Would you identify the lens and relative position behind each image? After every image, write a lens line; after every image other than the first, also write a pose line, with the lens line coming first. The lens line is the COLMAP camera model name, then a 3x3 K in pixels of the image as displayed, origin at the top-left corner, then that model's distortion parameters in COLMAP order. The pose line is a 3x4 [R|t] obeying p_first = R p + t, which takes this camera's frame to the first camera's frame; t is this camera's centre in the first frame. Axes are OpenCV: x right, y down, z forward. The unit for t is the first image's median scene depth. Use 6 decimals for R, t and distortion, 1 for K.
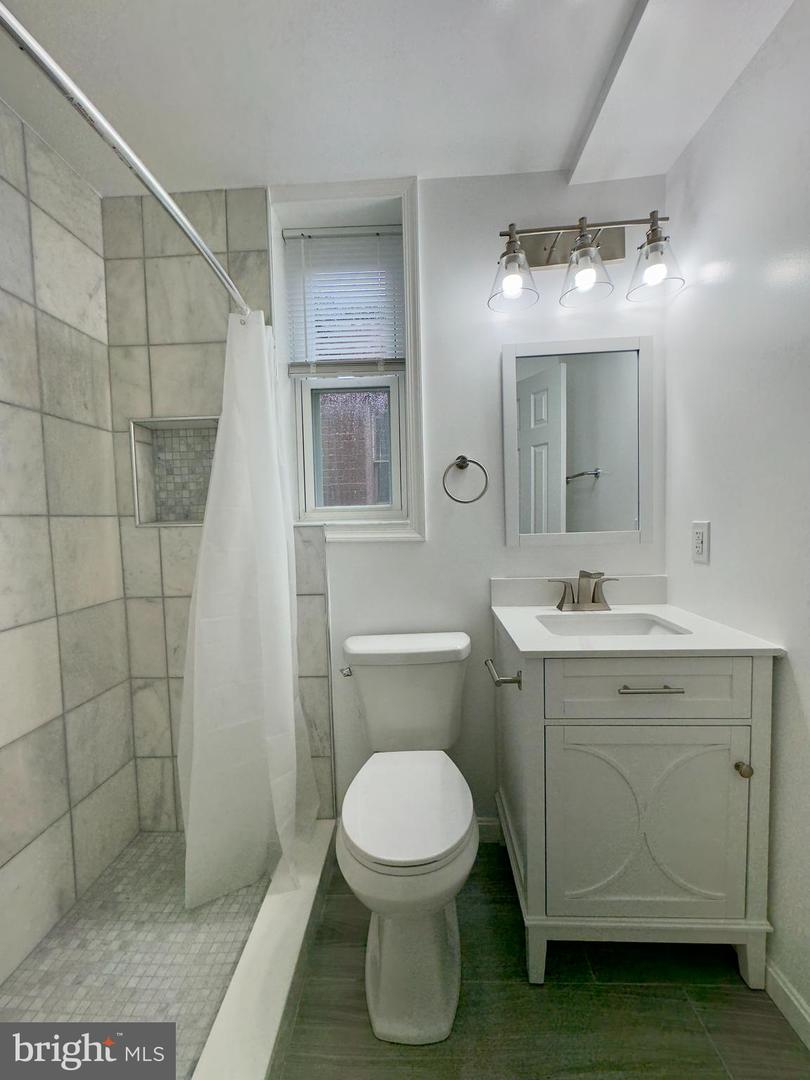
lens RADIAL K [[432.4, 0, 404.9], [0, 432.4, 540.4], [0, 0, 1]] dist [0.002205, 0.000121]
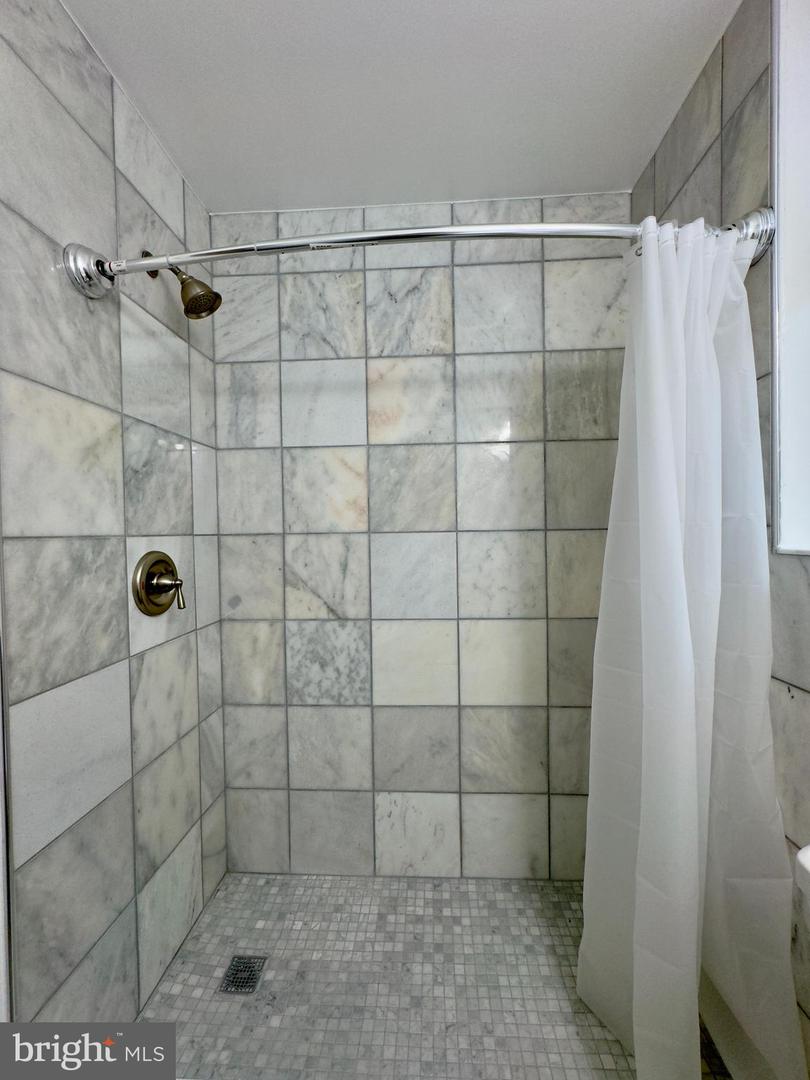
lens RADIAL K [[432.4, 0, 404.6], [0, 432.4, 538.0], [0, 0, 1]] dist [0.002205, 0.000121]
pose [[-0.010220, 0.043737, -0.998991, 0.335456], [-0.038830, 0.998272, 0.044103, -0.074390], [0.999194, 0.039242, -0.008504, 0.657339]]
